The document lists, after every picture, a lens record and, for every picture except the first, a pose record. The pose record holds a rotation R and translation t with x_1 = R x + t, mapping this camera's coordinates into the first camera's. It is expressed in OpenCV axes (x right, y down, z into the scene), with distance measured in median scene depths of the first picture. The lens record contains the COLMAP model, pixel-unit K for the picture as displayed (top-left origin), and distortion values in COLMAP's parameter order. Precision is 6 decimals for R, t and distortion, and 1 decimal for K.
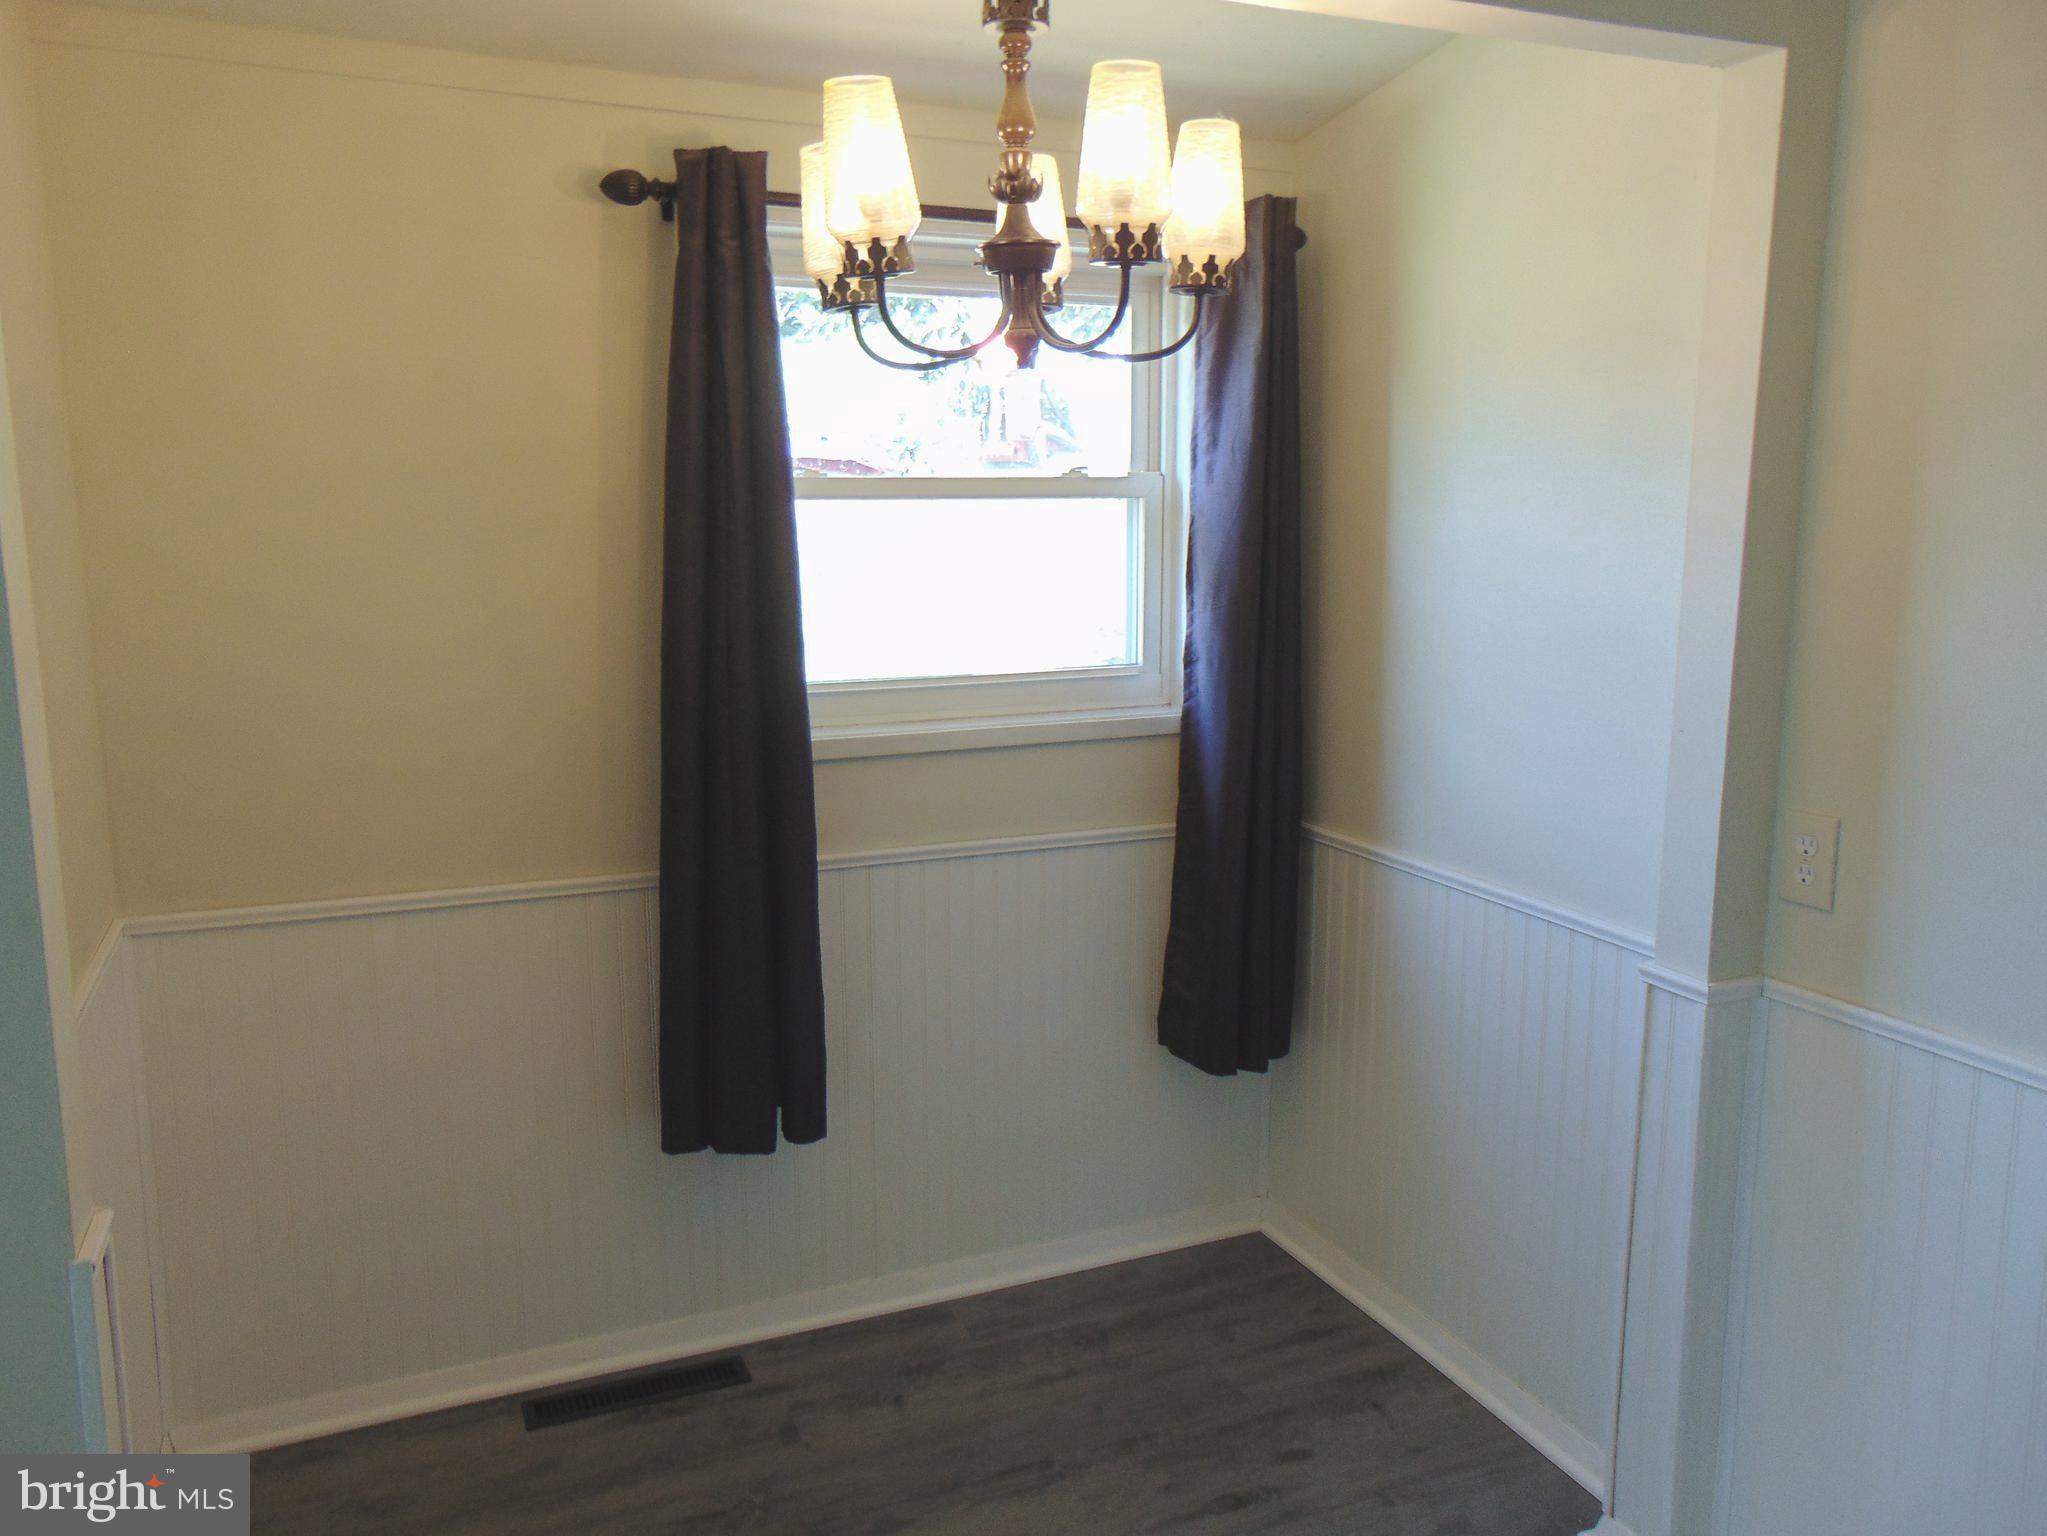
lens RADIAL K [[1522.8, 0, 1031.6], [0, 1522.8, 762.4], [0, 0, 1]] dist [-0.037090, 0.072401]
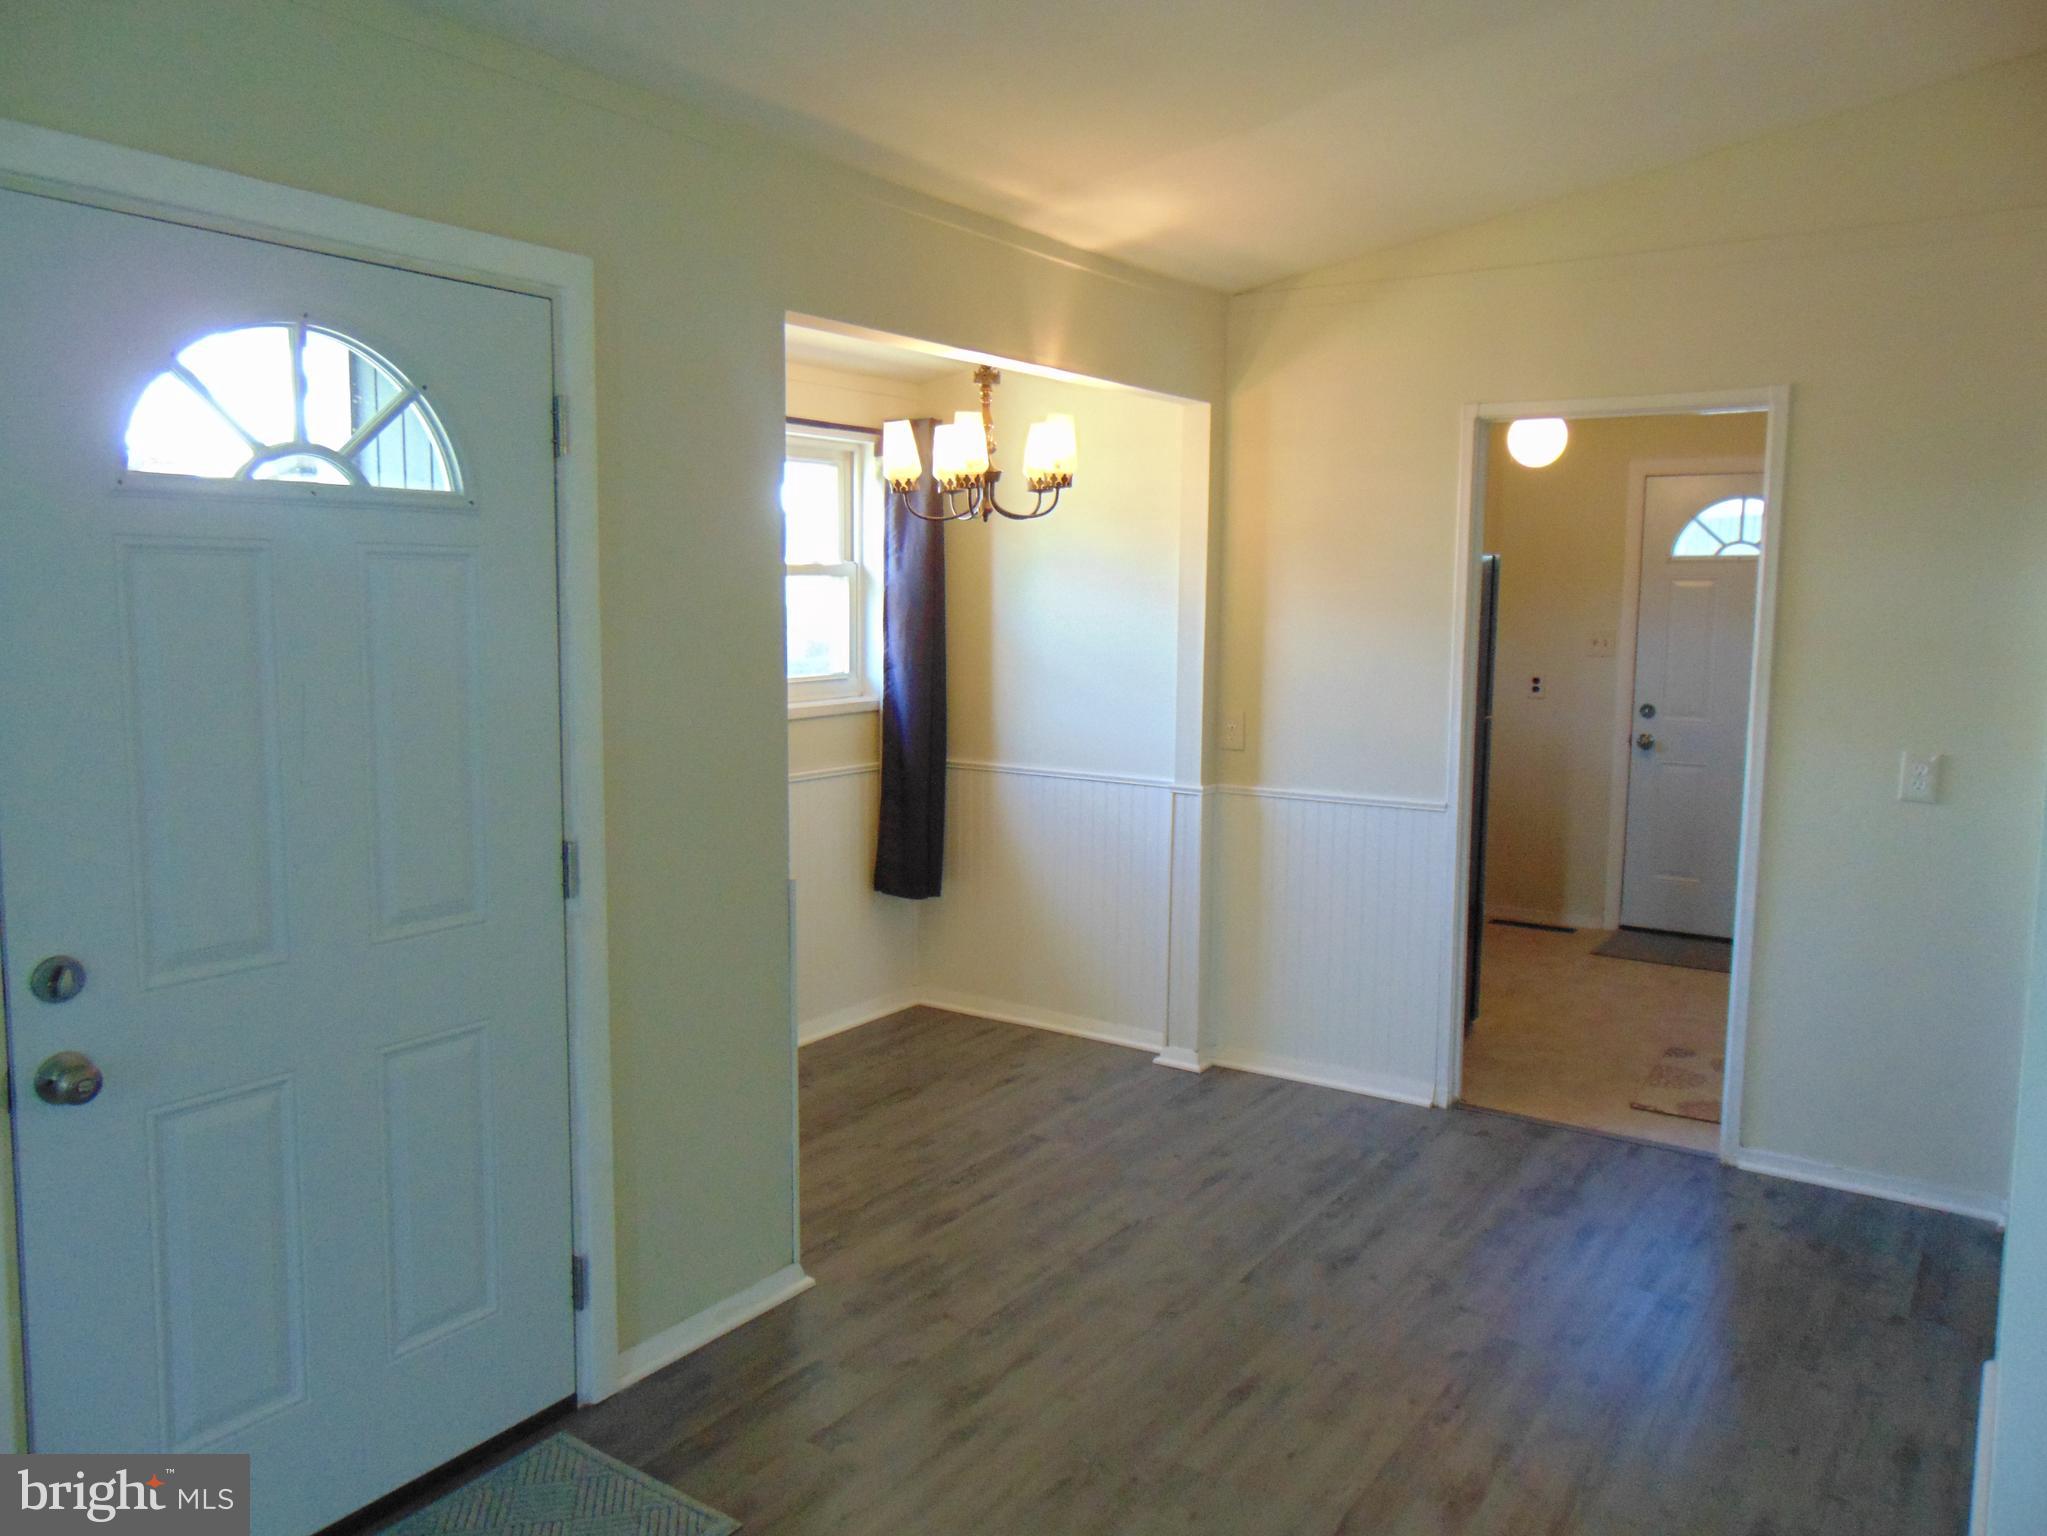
lens RADIAL K [[1522.8, 0, 1019.4], [0, 1522.8, 774.5], [0, 0, 1]] dist [-0.037090, 0.072401]
pose [[0.855930, -0.071585, 0.512113, -0.702856], [0.084679, 0.996406, -0.002249, 0.076468], [-0.510112, 0.045290, 0.858915, -0.617965]]
